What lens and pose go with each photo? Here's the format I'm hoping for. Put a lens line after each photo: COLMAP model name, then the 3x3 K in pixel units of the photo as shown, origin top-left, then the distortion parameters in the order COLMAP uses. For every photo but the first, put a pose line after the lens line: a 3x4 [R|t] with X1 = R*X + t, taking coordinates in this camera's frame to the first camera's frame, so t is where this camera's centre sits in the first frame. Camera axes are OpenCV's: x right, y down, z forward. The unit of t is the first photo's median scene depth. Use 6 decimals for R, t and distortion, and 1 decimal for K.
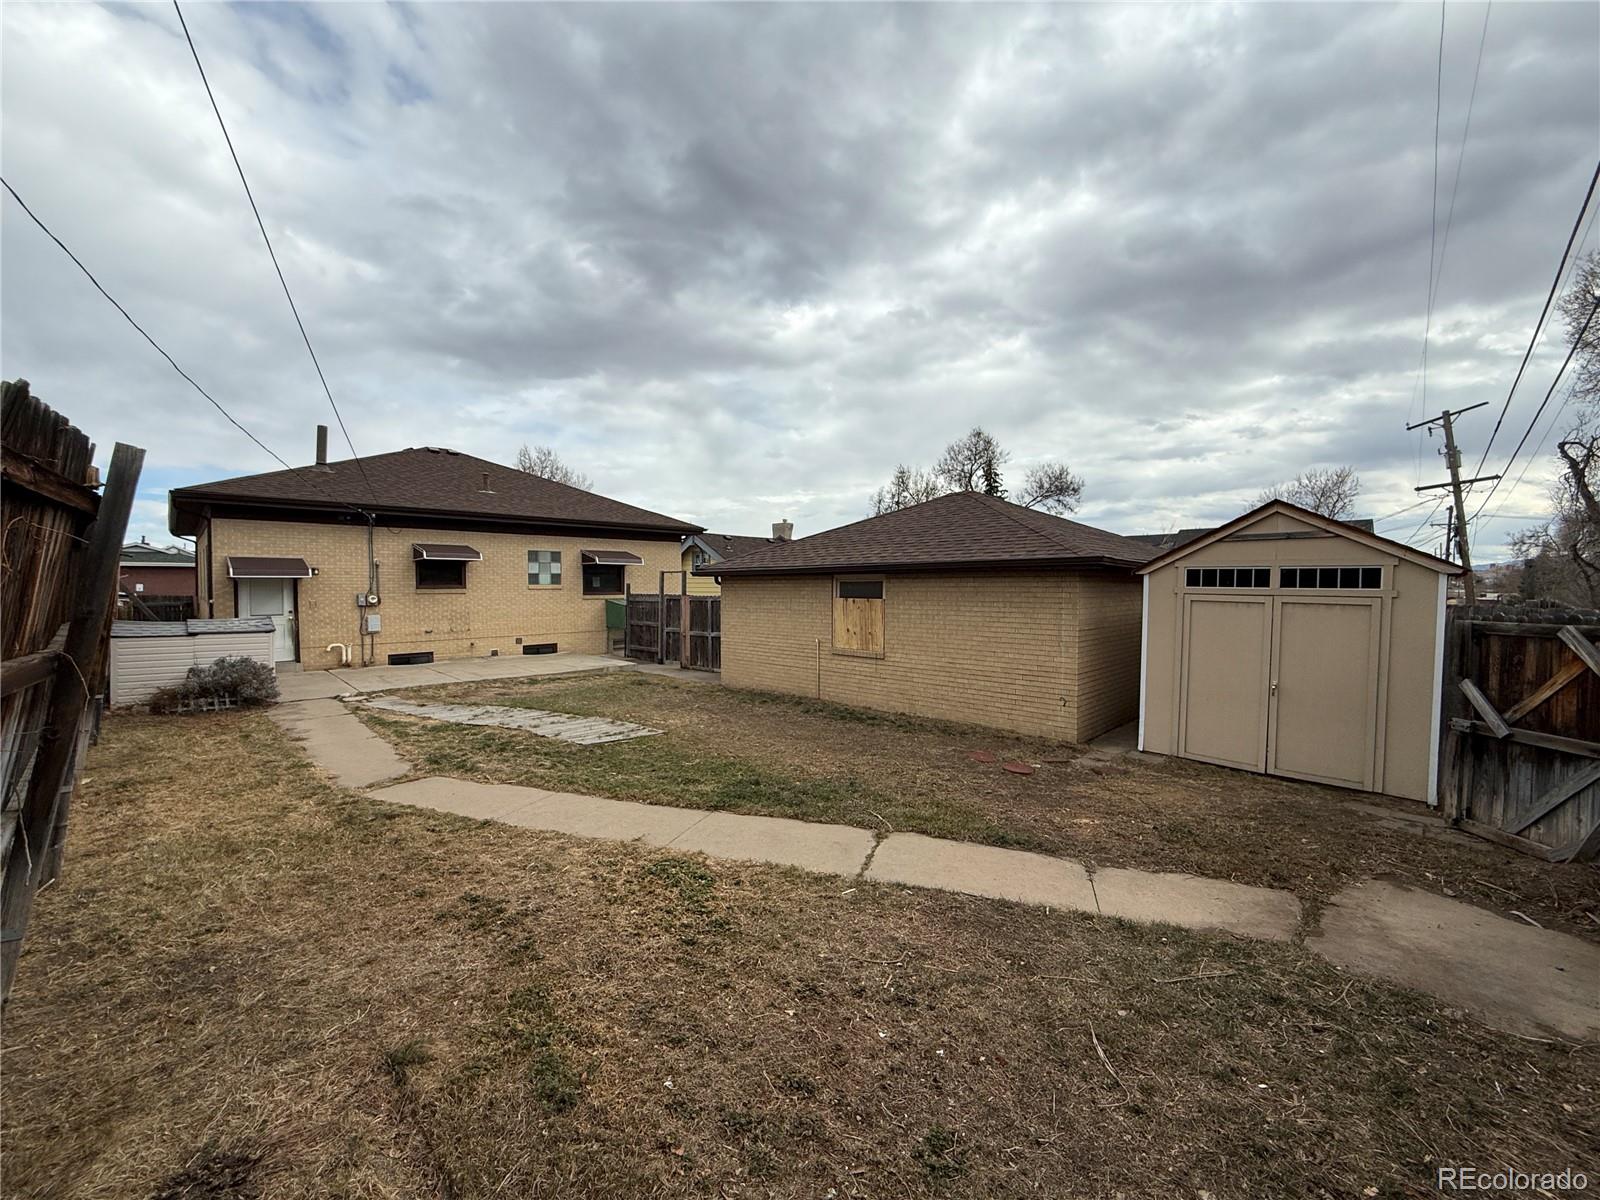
lens RADIAL K [[635.3, 0, 794.8], [0, 635.3, 600.4], [0, 0, 1]] dist [0.002185, 0.000196]
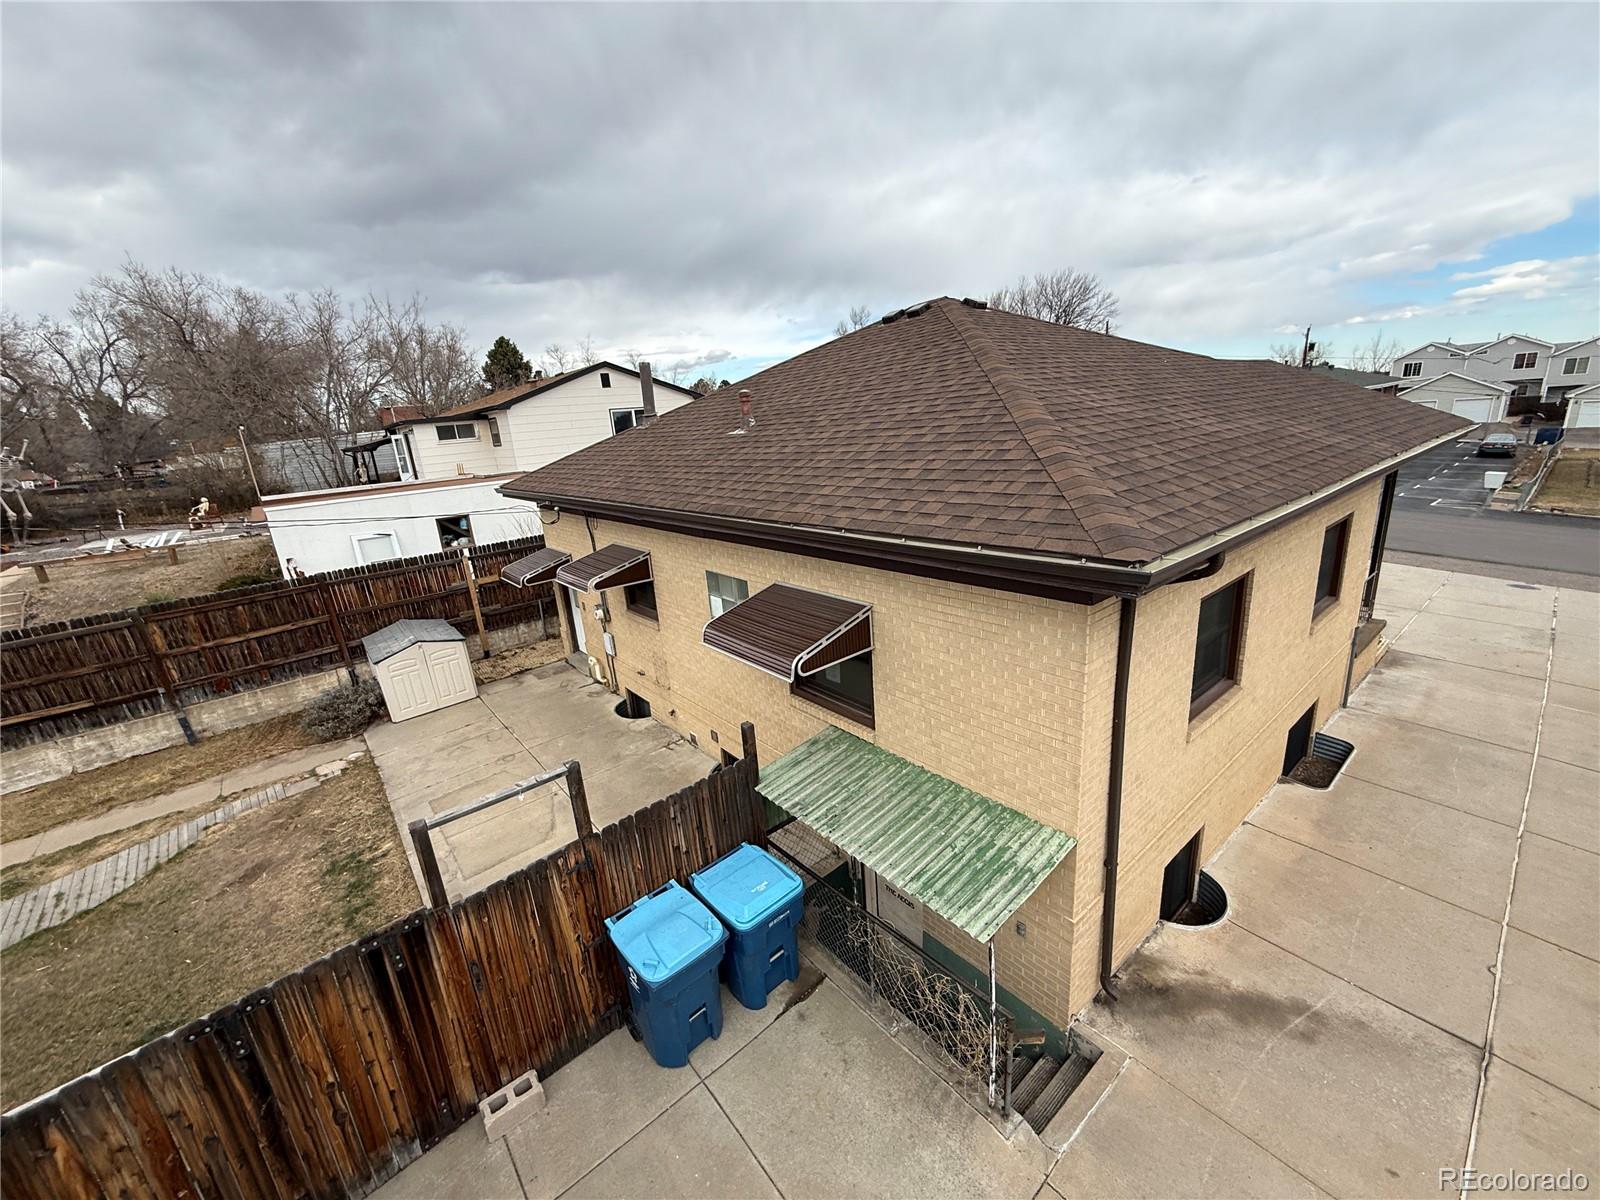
lens RADIAL K [[635.2, 0, 797.9], [0, 635.2, 603.2], [0, 0, 1]] dist [0.002064, 0.000032]
pose [[-0.087714, 0.287965, -0.953615, 0.038543], [0.052117, 0.957321, 0.284290, -0.239245], [0.994781, -0.024763, -0.098978, 1.440180]]
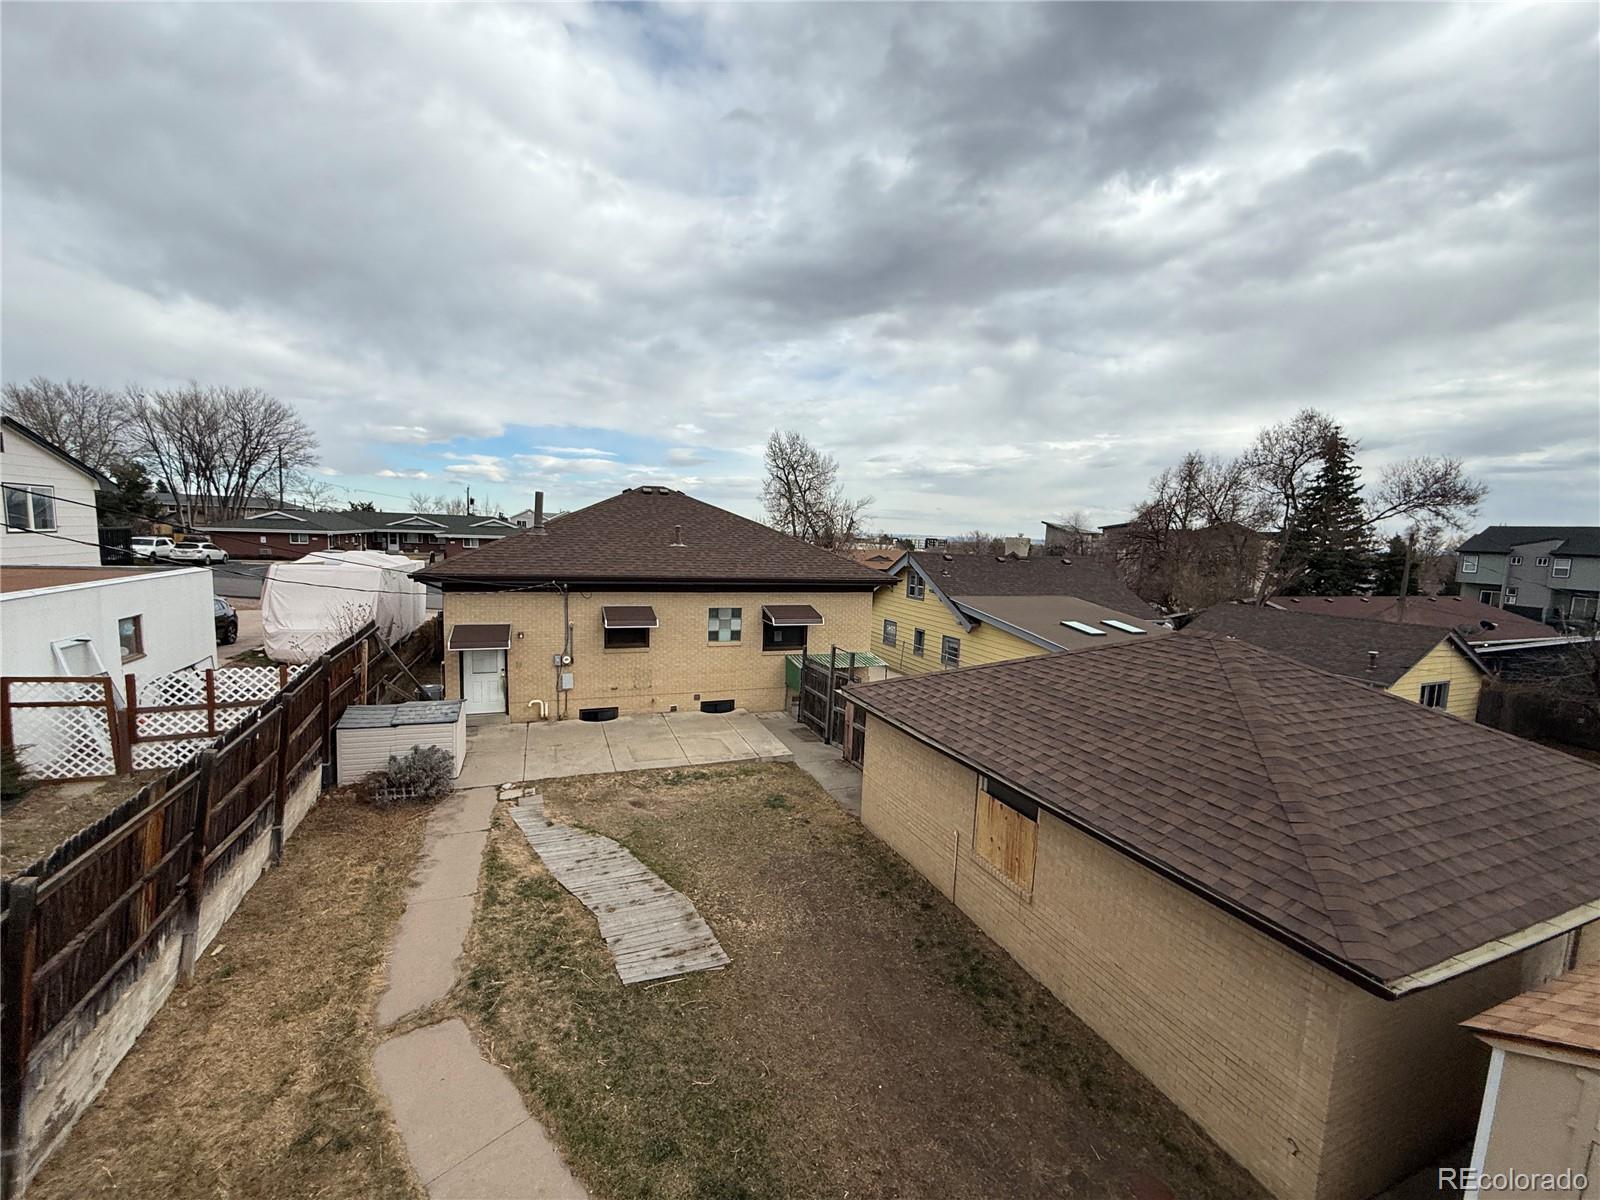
lens RADIAL K [[634.9, 0, 795.8], [0, 634.9, 600.5], [0, 0, 1]] dist [-0.000061, 0.000129]
pose [[0.919006, 0.080054, -0.386030, 0.111798], [-0.051727, 0.995187, 0.083234, -0.232634], [0.390835, -0.056524, 0.918723, 0.183679]]
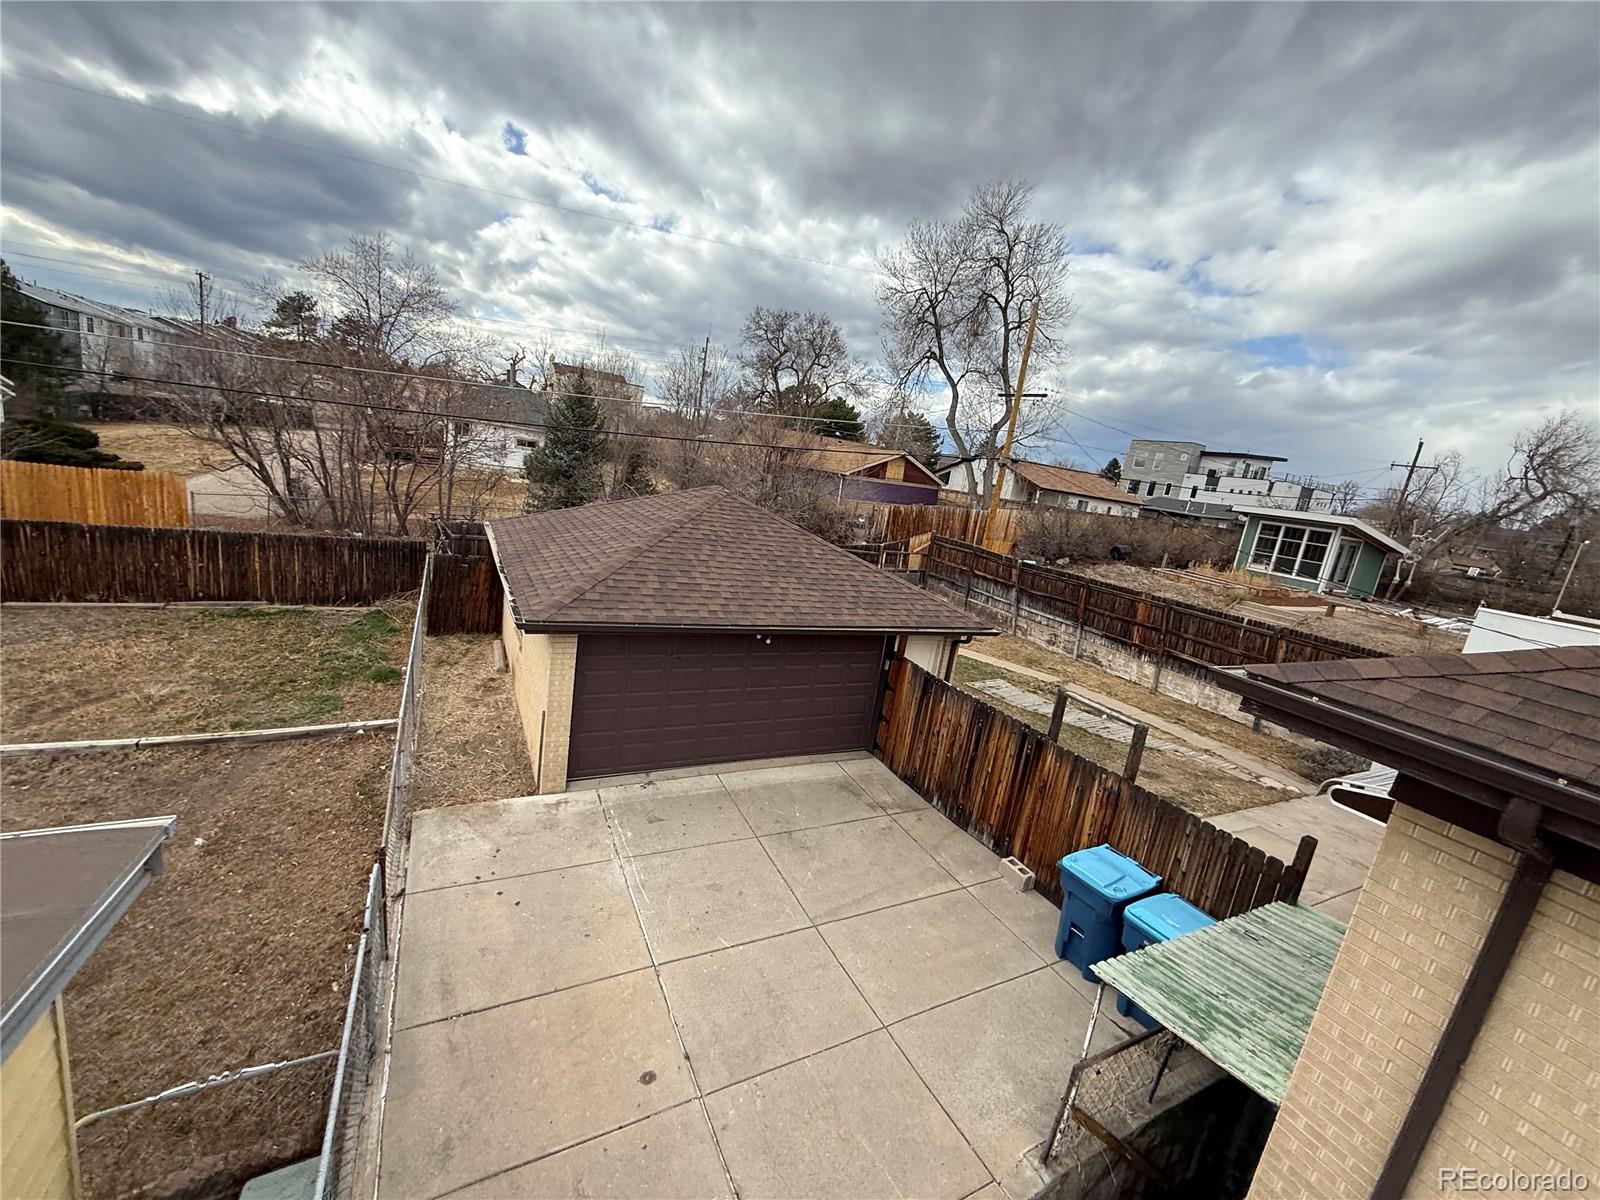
lens RADIAL K [[636.7, 0, 795.3], [0, 636.7, 604.1], [0, 0, 1]] dist [0.000542, 0.000317]
pose [[-0.944906, -0.201684, 0.257830, -0.113351], [-0.141197, 0.961726, 0.234833, -0.231013], [-0.295324, 0.185490, -0.937218, 1.812584]]
